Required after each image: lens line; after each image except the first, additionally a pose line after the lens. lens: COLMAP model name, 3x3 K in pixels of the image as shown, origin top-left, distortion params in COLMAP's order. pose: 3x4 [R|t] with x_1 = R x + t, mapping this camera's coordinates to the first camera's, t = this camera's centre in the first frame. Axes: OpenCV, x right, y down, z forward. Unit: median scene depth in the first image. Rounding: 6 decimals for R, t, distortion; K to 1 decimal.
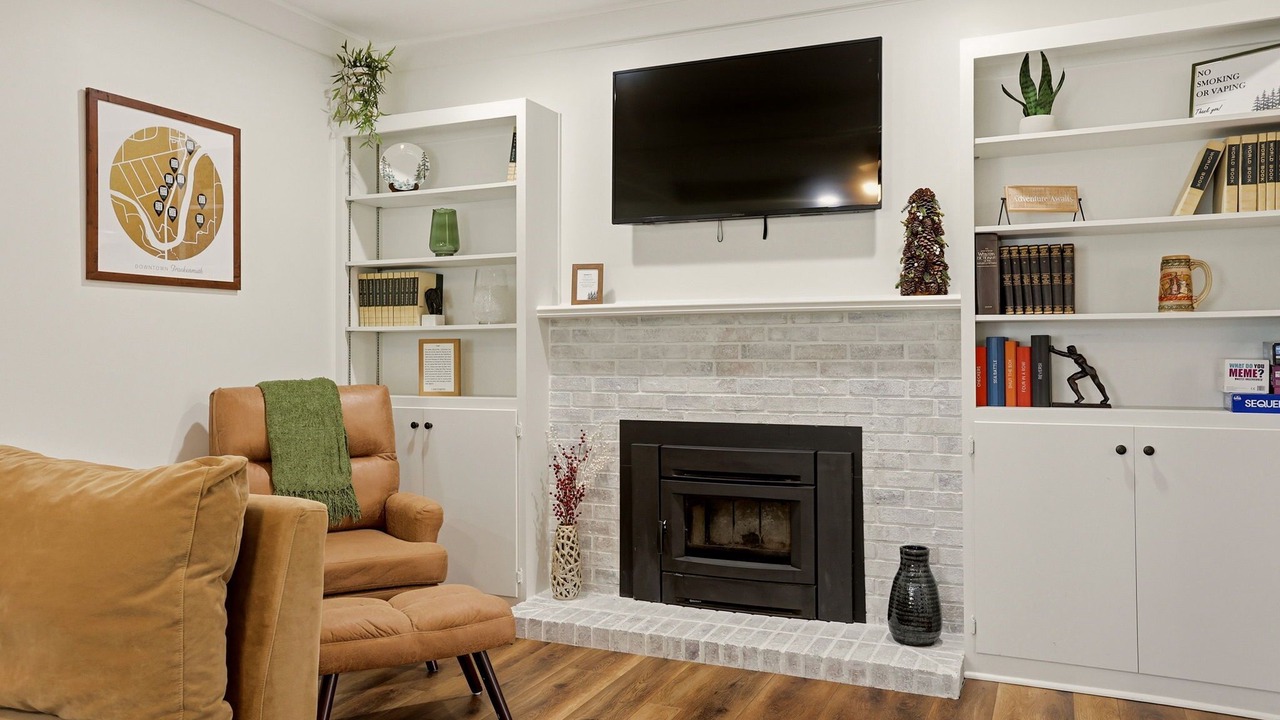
lens RADIAL K [[961.0, 0, 628.3], [0, 961.0, 349.3], [0, 0, 1]] dist [0.000337, 0.022721]
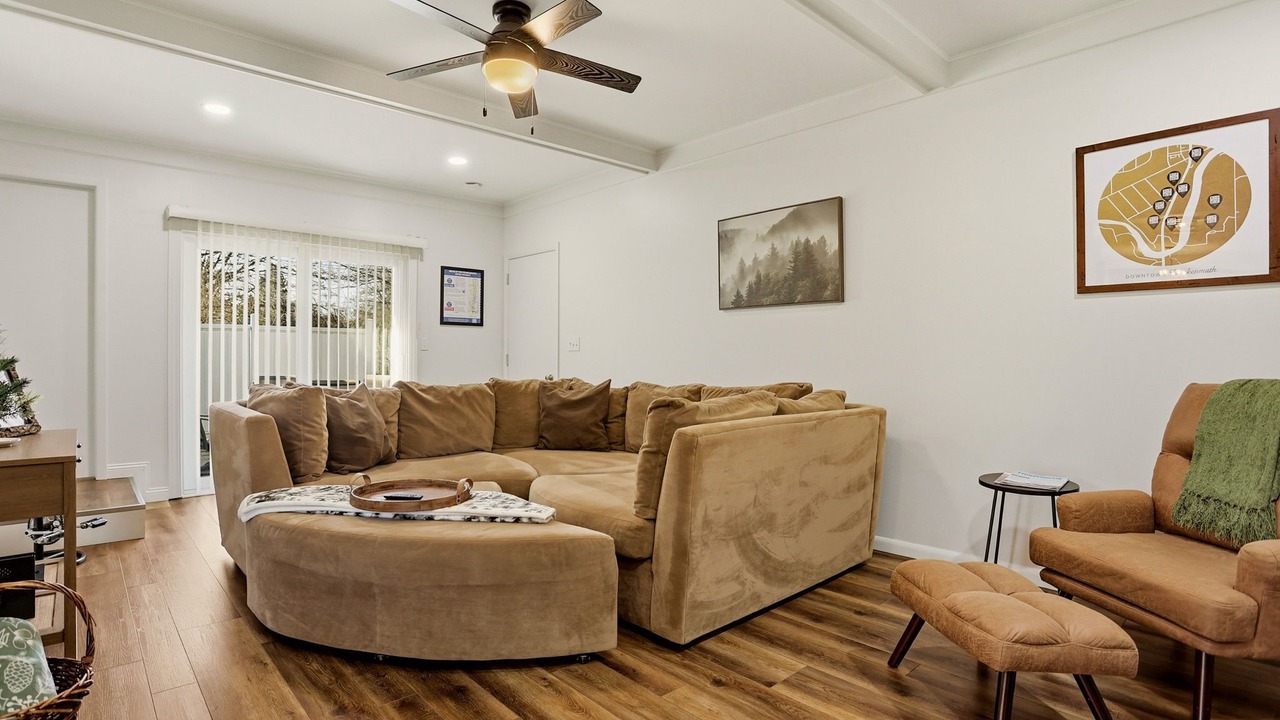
lens RADIAL K [[634.9, 0, 626.8], [0, 634.9, 360.7], [0, 0, 1]] dist [-0.068311, 0.022571]
pose [[-0.398822, 0.006331, -0.917006, 0.413380], [-0.001513, 0.999970, 0.007562, 0.012161], [0.917027, 0.004404, -0.398801, 0.706660]]
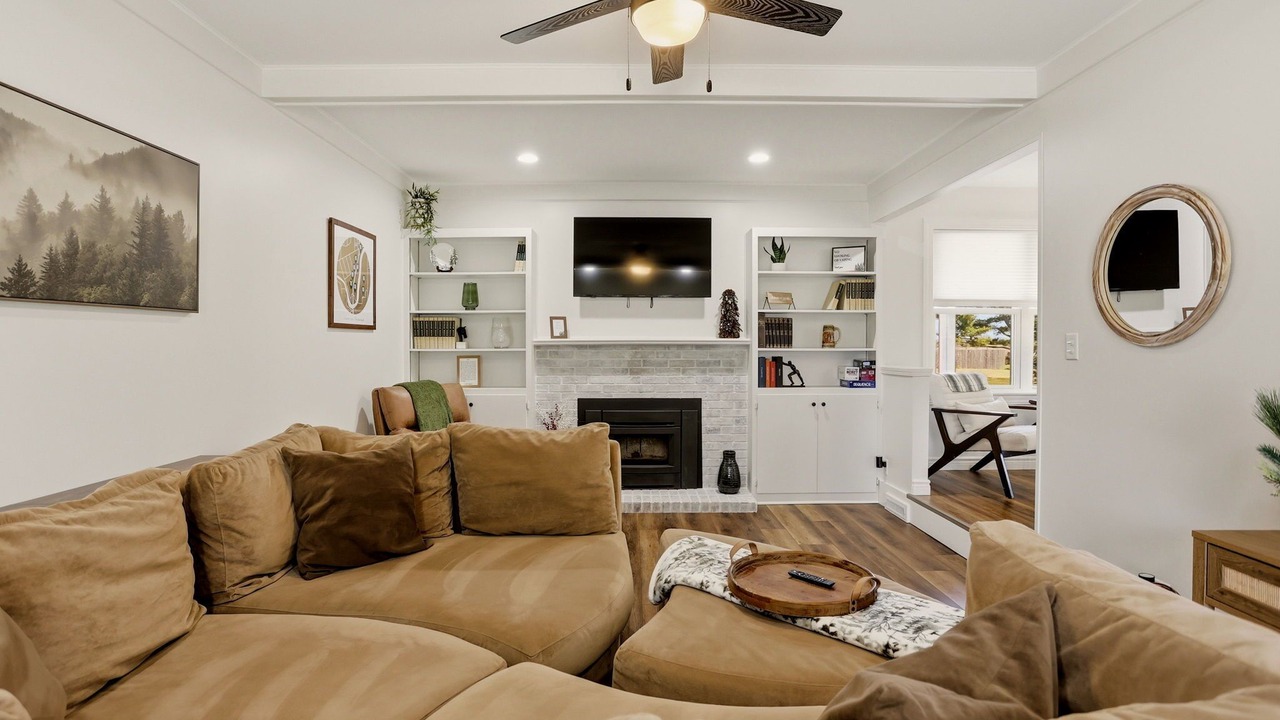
lens RADIAL K [[634.9, 0, 632.6], [0, 634.9, 357.5], [0, 0, 1]] dist [-0.068311, 0.022571]
pose [[0.907952, -0.006000, 0.419032, -0.493147], [-0.003641, 0.999747, 0.022203, -0.041758], [-0.419059, -0.021685, 0.907700, -0.226725]]
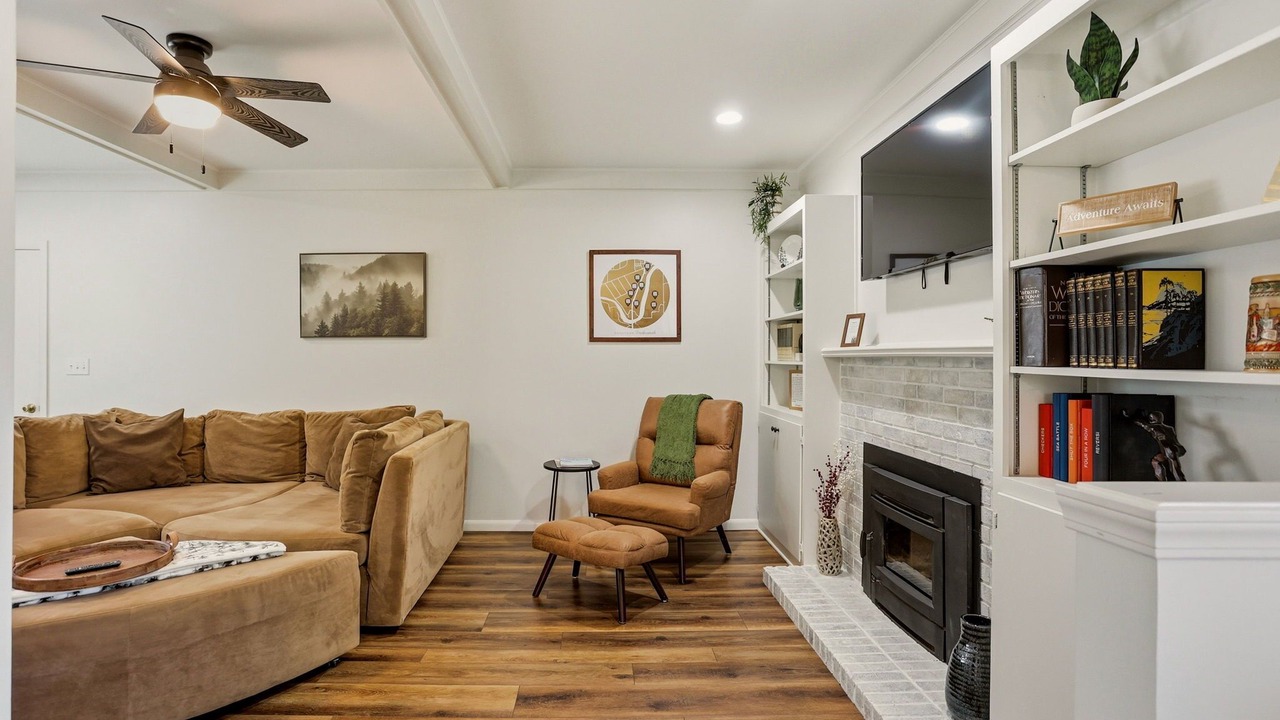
lens RADIAL K [[634.9, 0, 596.4], [0, 634.9, 352.8], [0, 0, 1]] dist [-0.068311, 0.022571]
pose [[0.416472, -0.001355, -0.909148, 0.635088], [0.000744, 0.999999, -0.001149, -0.042803], [0.909148, -0.000198, 0.416472, 0.404846]]
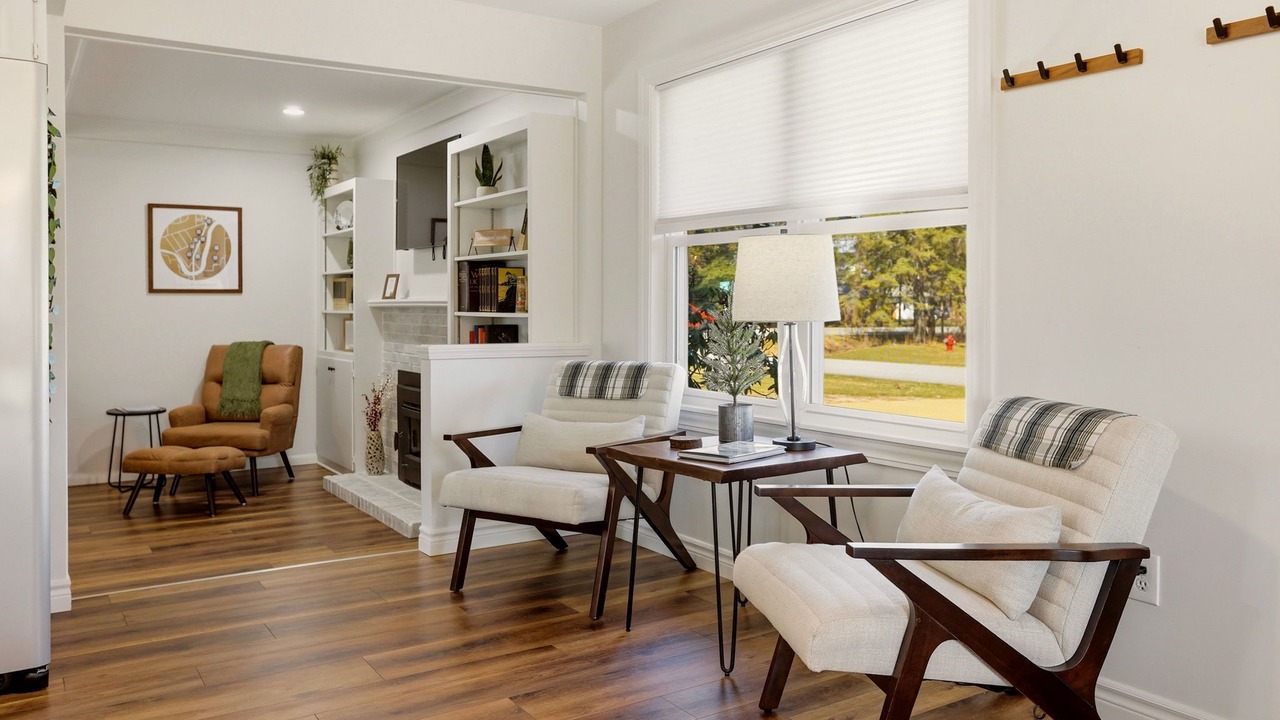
lens RADIAL K [[961.0, 0, 601.4], [0, 961.0, 304.8], [0, 0, 1]] dist [0.000337, 0.022721]
pose [[0.830645, 0.001226, -0.556801, 1.332505], [0.002292, 0.999982, 0.005622, -0.051052], [0.556797, -0.005946, 0.830627, -0.191231]]
